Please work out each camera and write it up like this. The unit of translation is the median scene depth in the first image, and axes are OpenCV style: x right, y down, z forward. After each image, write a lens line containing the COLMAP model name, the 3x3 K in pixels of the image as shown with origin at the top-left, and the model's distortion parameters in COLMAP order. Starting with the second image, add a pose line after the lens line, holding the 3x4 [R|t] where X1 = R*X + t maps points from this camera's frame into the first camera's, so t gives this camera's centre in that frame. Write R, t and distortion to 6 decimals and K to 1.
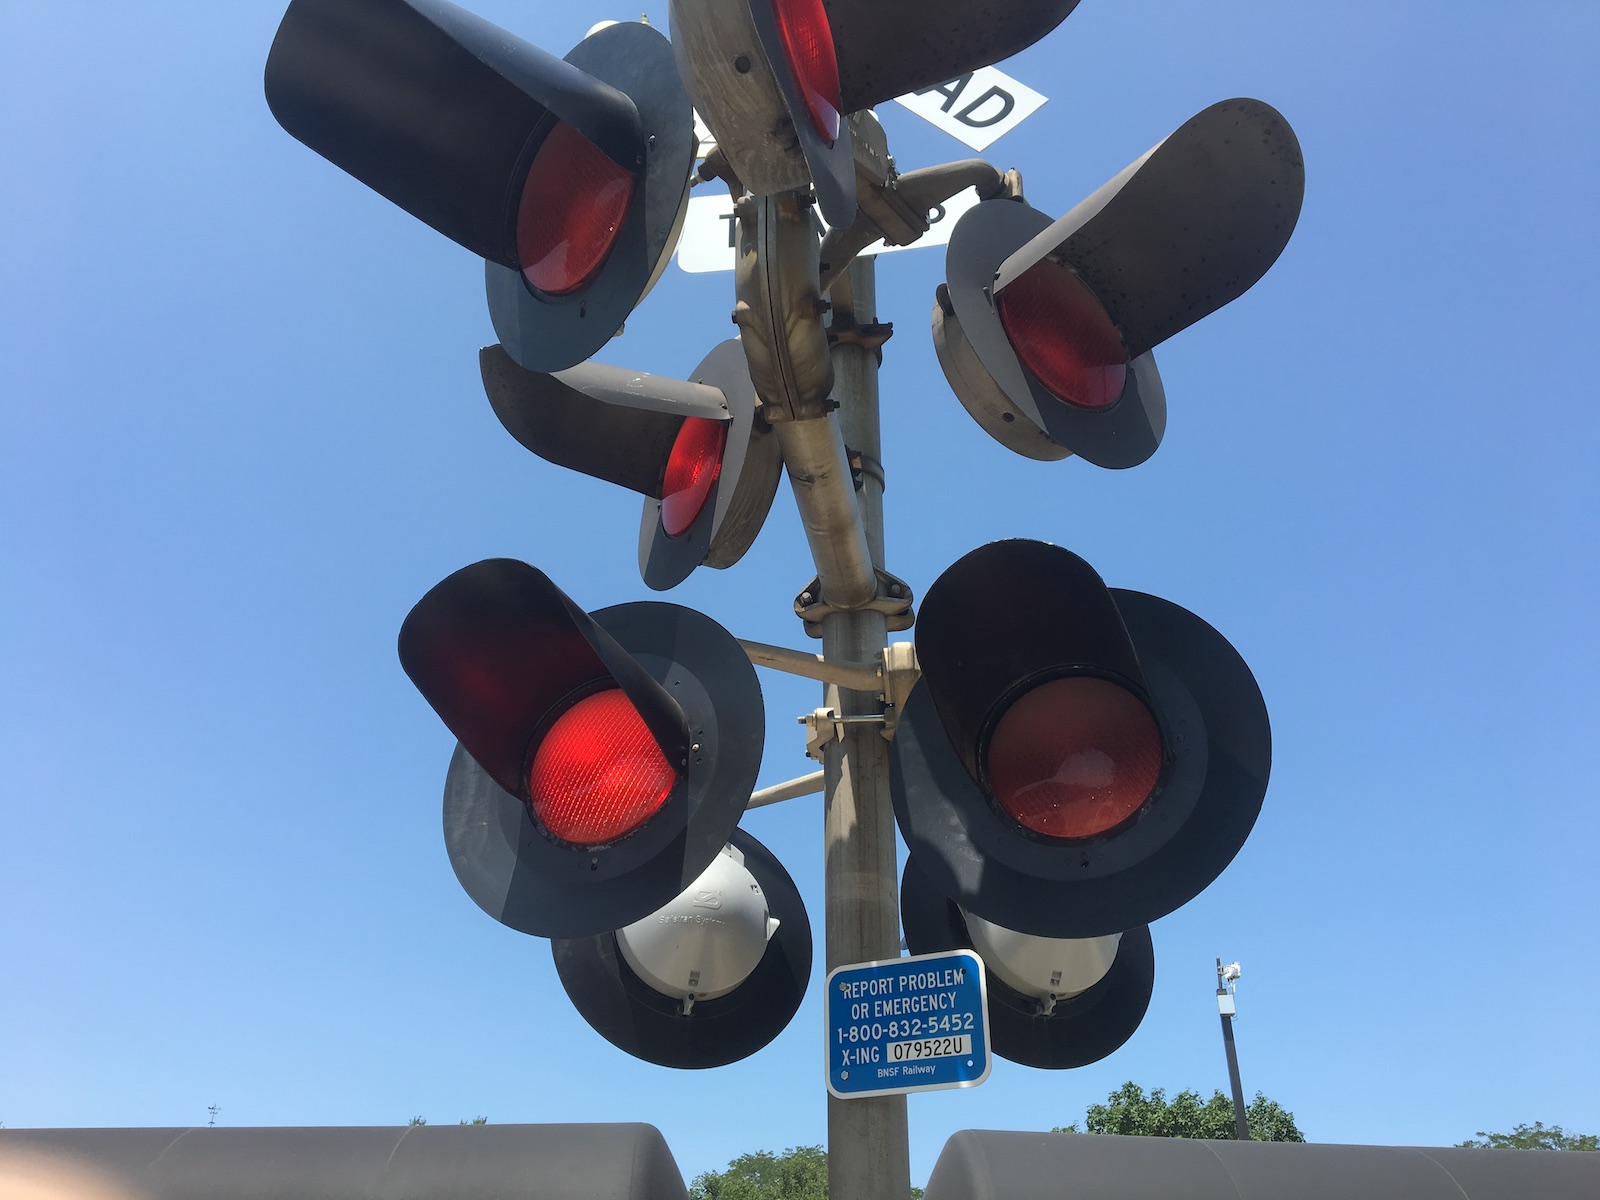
lens RADIAL K [[1352.2, 0, 775.1], [0, 1352.2, 599.6], [0, 0, 1]] dist [0.108840, -0.174742]
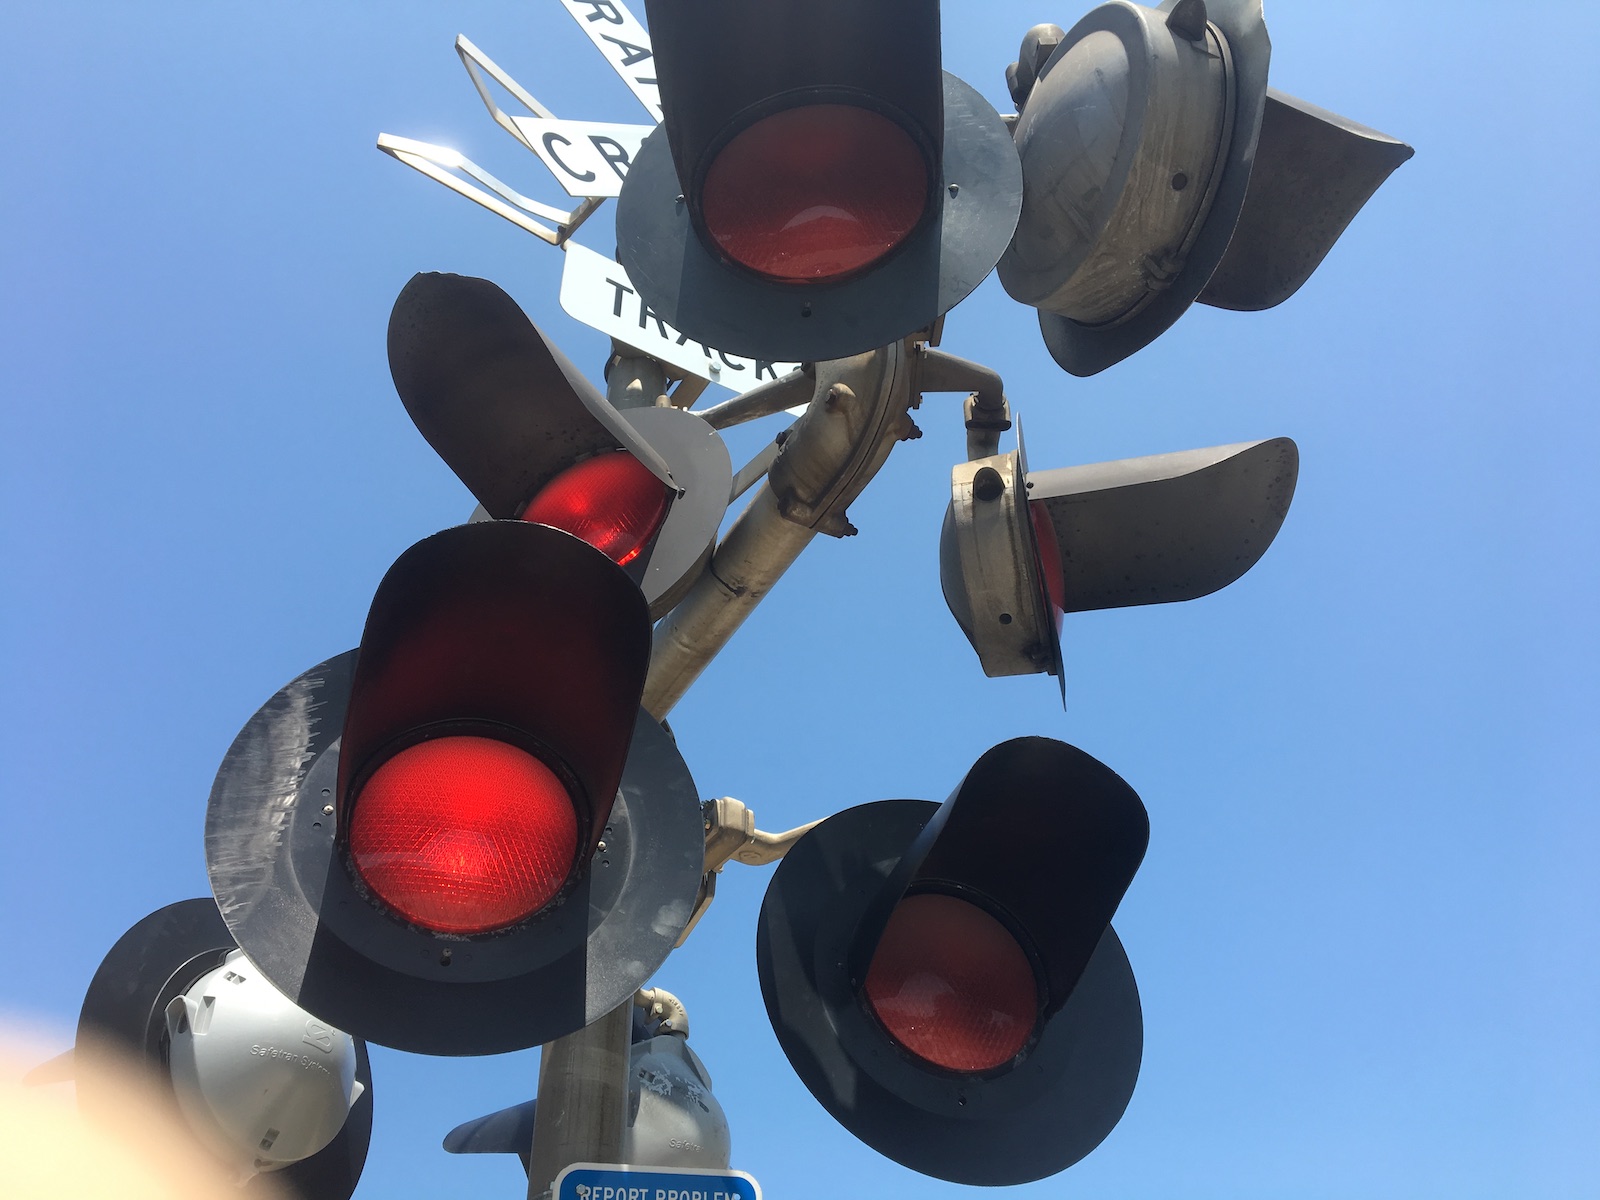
lens RADIAL K [[1352.2, 0, 775.1], [0, 1352.2, 599.6], [0, 0, 1]] dist [0.108840, -0.174742]
pose [[0.771040, 0.398061, 0.497036, -0.420364], [-0.307384, 0.916238, -0.256949, 0.145759], [-0.557684, 0.045337, 0.828814, 0.265957]]
